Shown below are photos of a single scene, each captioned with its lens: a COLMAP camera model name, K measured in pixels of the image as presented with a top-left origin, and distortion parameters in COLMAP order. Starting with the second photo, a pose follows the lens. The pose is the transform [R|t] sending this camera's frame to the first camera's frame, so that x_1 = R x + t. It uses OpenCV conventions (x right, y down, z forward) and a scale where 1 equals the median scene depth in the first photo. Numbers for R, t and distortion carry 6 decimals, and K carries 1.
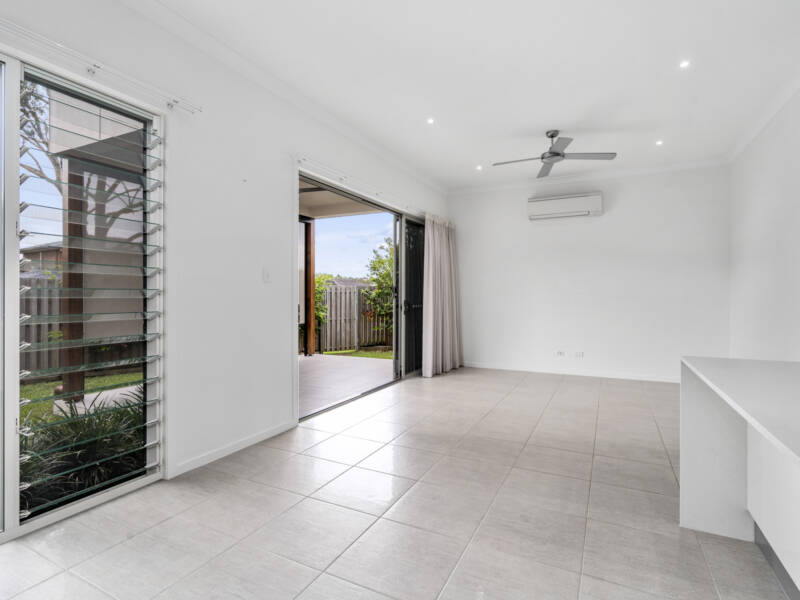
lens RADIAL K [[410.5, 0, 401.6], [0, 410.5, 300.8], [0, 0, 1]] dist [-0.000218, 0.000453]
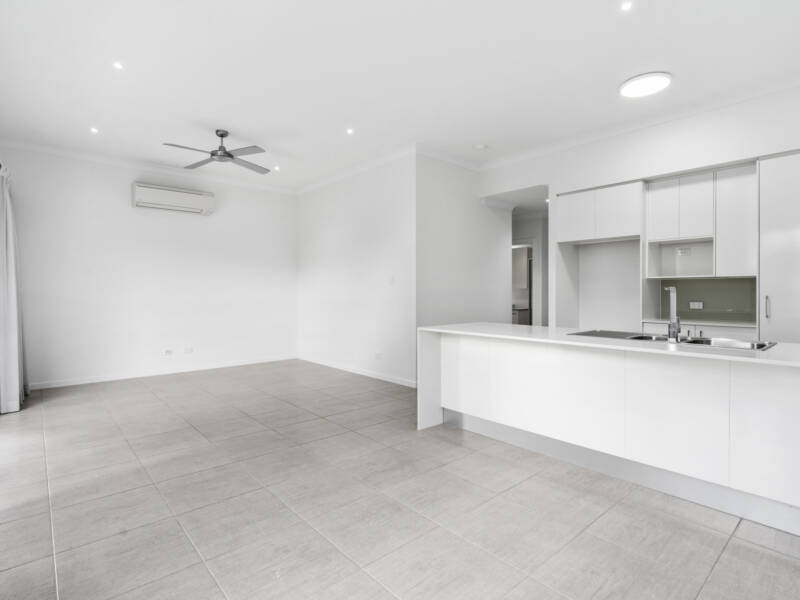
lens RADIAL K [[410.5, 0, 397.0], [0, 410.5, 295.5], [0, 0, 1]] dist [-0.000218, 0.000453]
pose [[0.385176, -0.008235, 0.922807, -0.608816], [0.012078, 0.999920, 0.003881, -0.001931], [-0.922764, 0.009651, 0.385244, 0.301818]]
